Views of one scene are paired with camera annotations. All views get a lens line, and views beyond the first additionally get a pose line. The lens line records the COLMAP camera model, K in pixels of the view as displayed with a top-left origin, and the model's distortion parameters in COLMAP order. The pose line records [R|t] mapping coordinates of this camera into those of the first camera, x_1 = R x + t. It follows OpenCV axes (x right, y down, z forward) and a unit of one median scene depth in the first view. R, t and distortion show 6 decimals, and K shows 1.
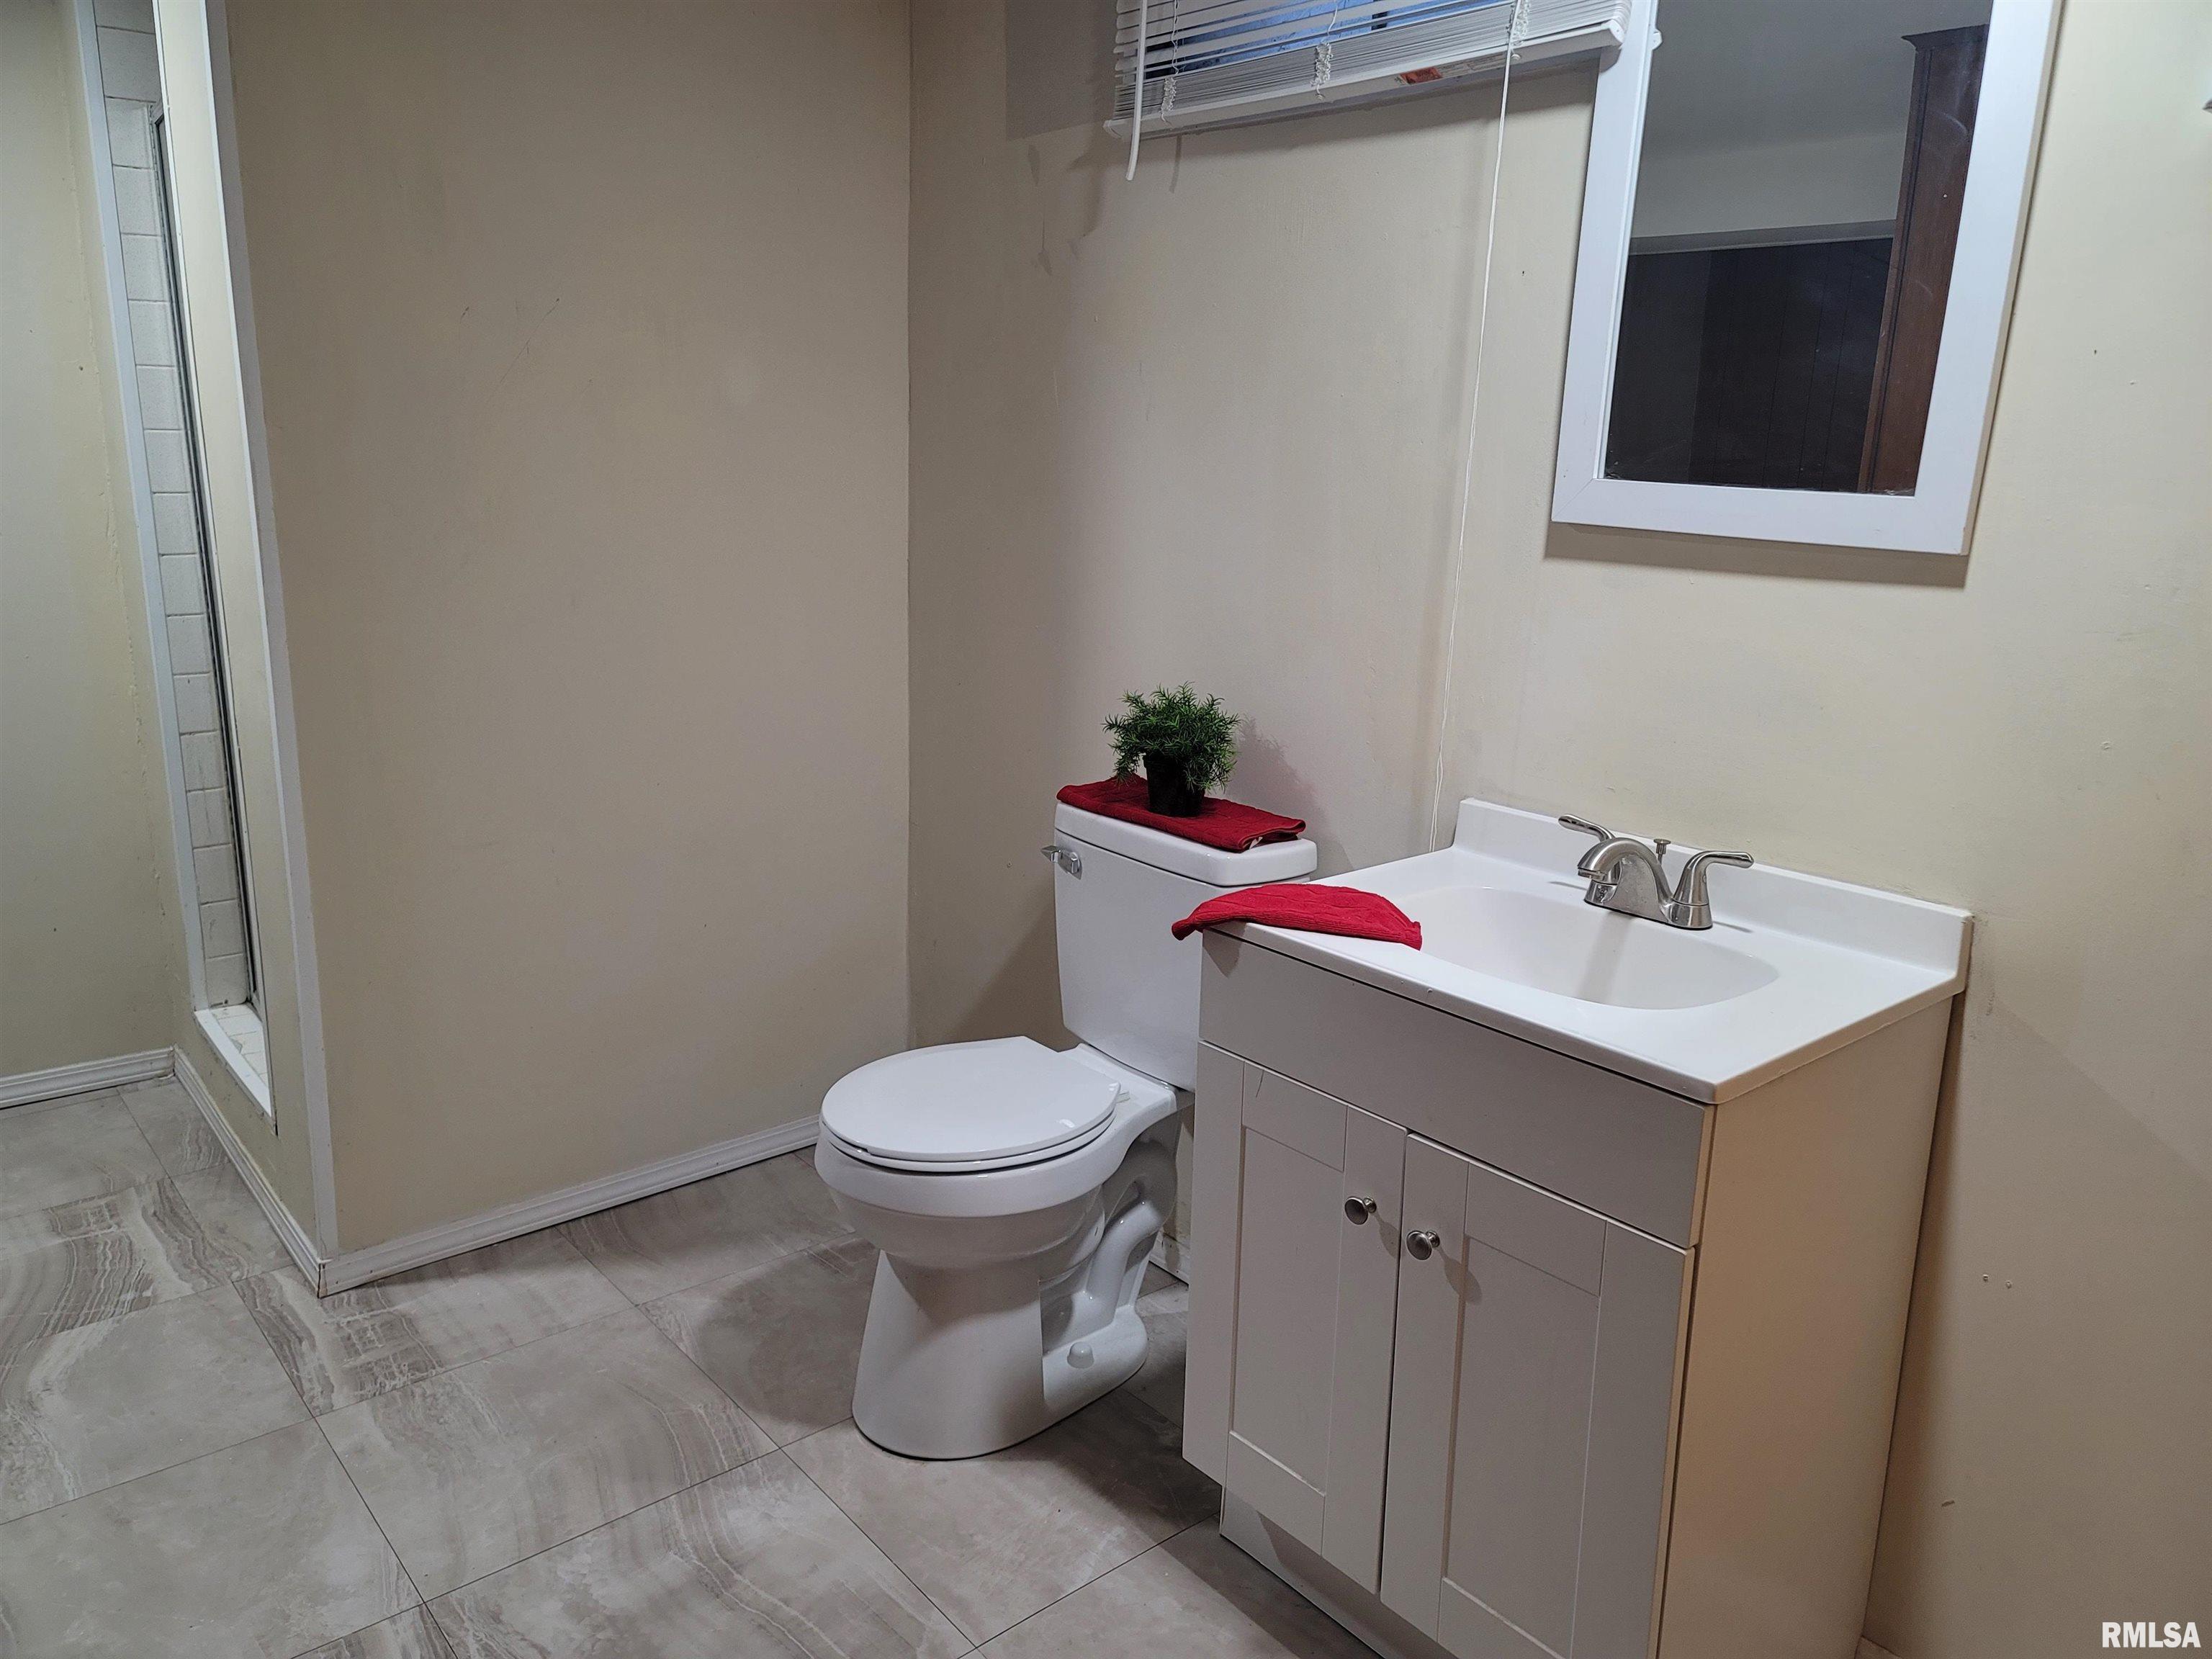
lens RADIAL K [[1613.1, 0, 1108.6], [0, 1613.1, 828.0], [0, 0, 1]] dist [0.080971, -0.071178]
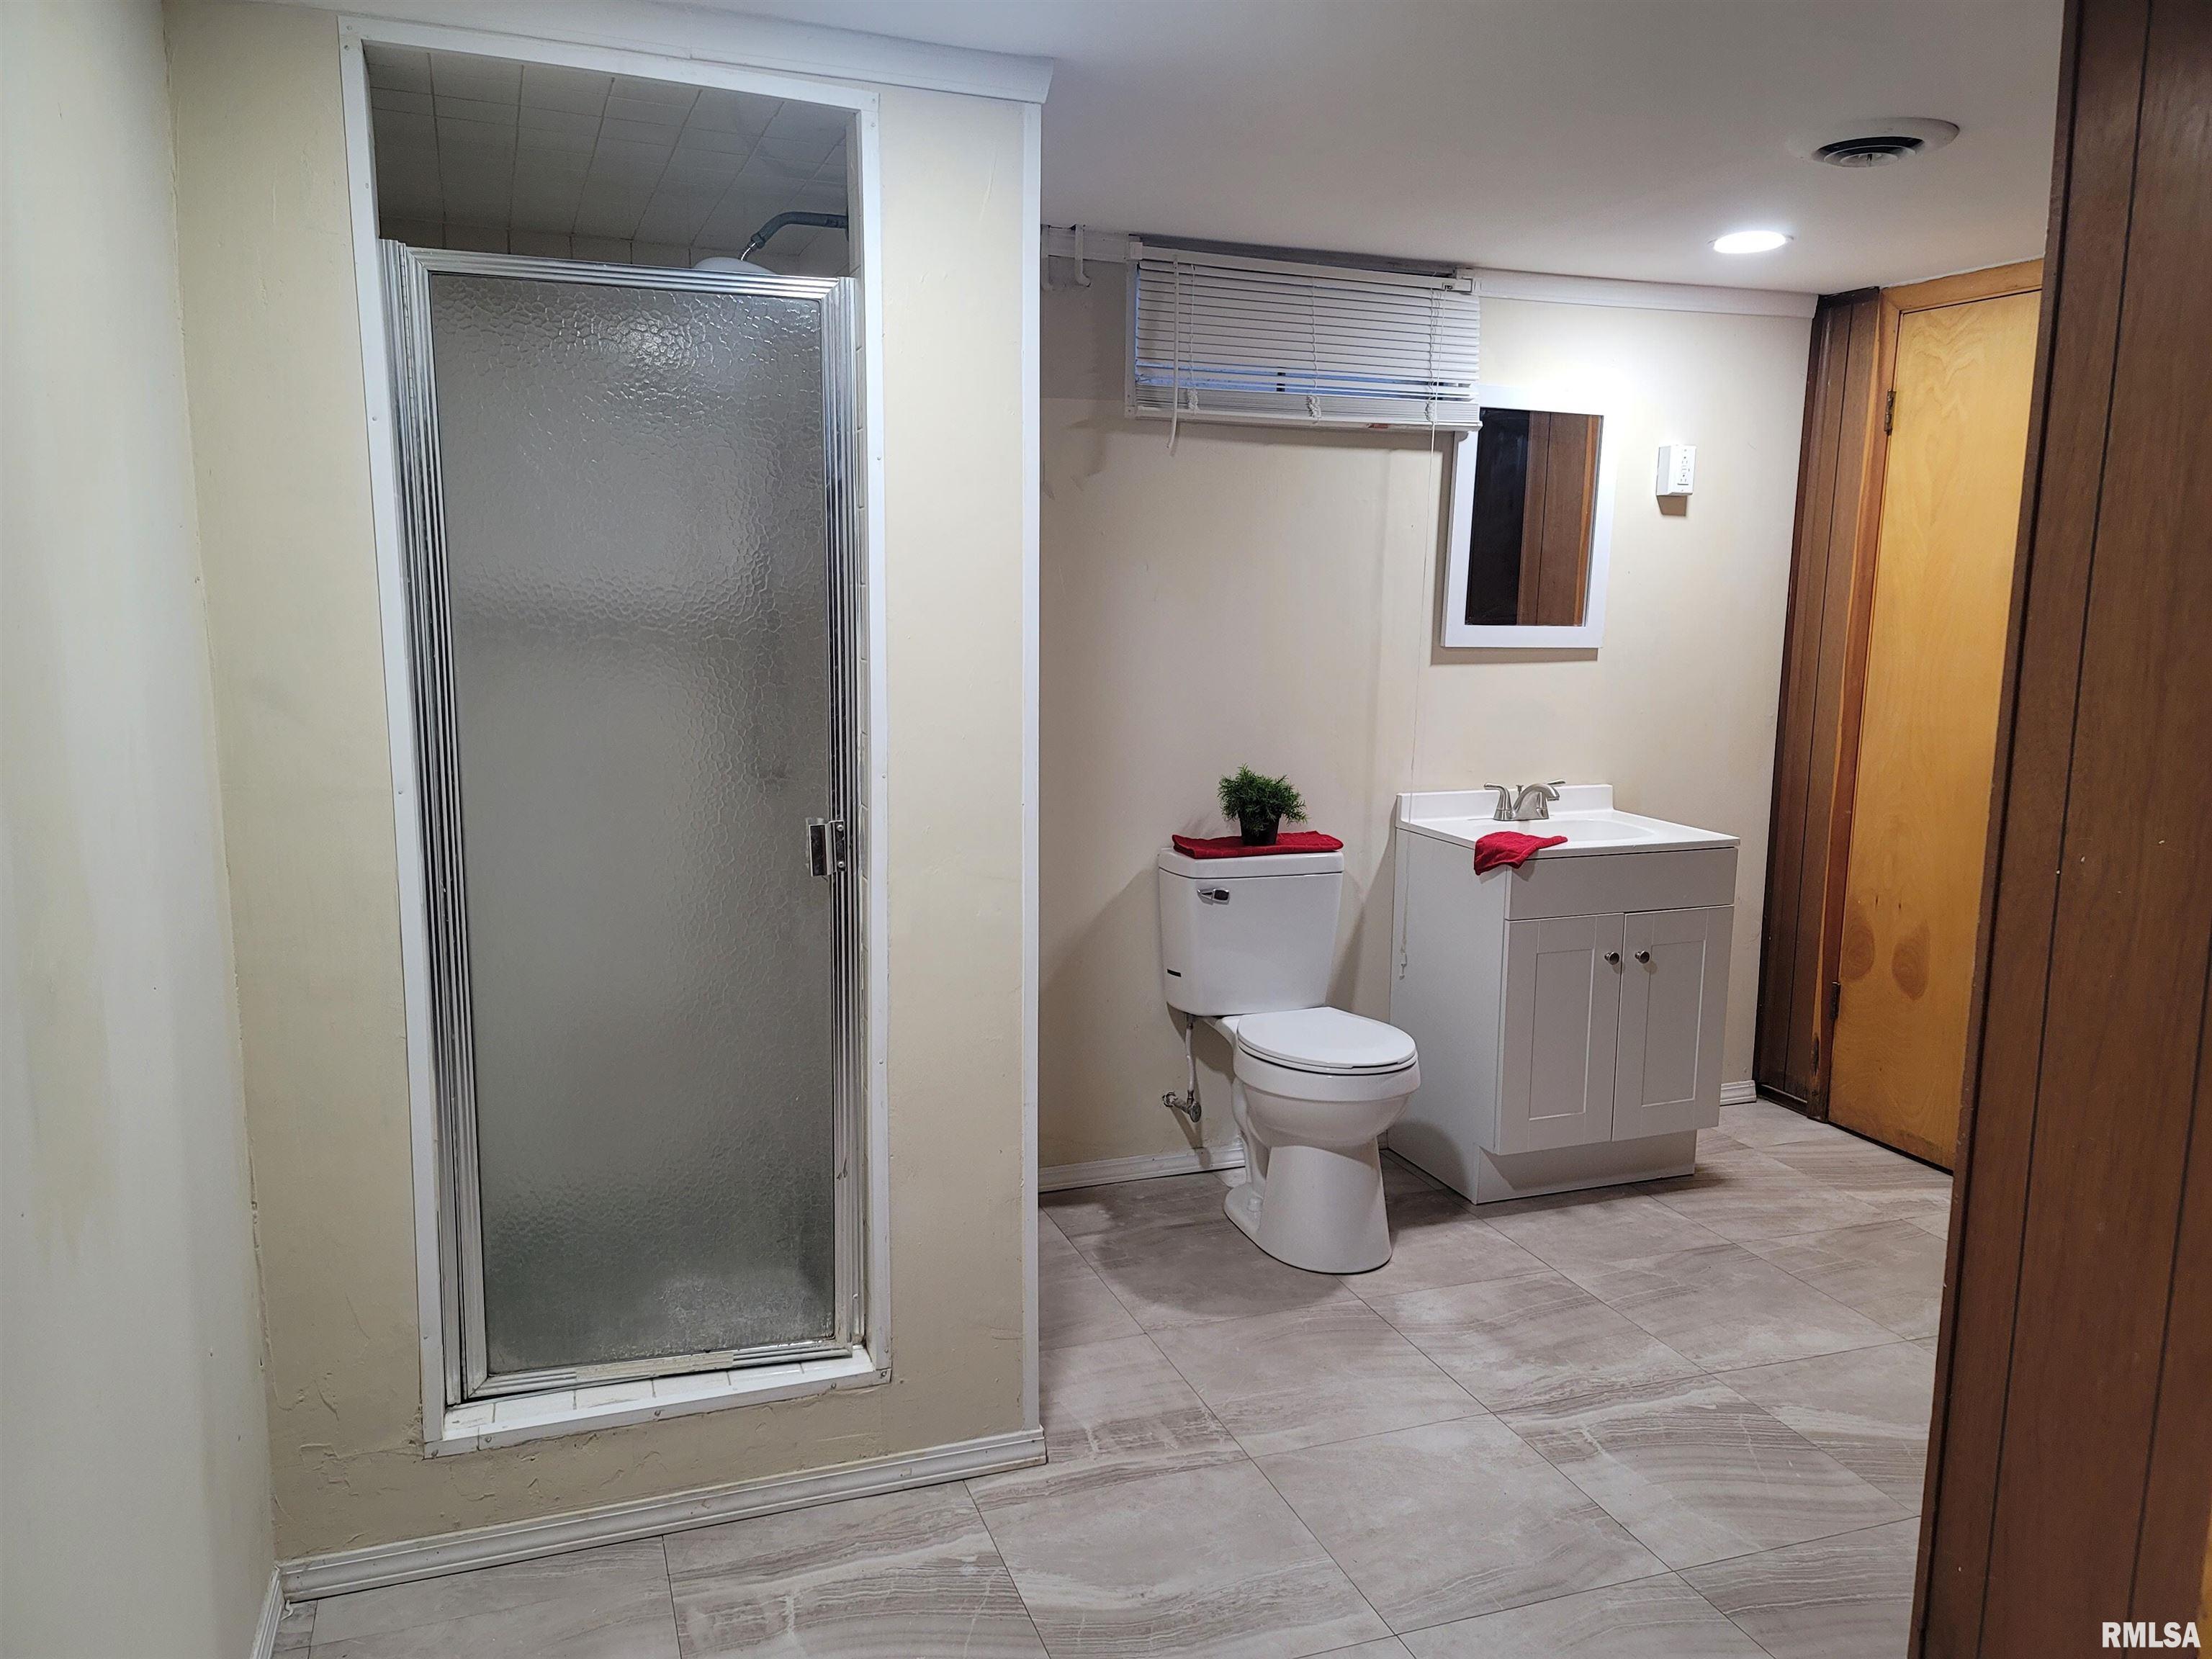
lens RADIAL K [[1613.1, 0, 1112.1], [0, 1613.1, 827.7], [0, 0, 1]] dist [0.080971, -0.071178]
pose [[0.334065, -0.167988, 0.927459, -1.521369], [0.224527, 0.969846, 0.094792, -0.215654], [-0.915417, 0.176572, 0.361710, 0.581888]]
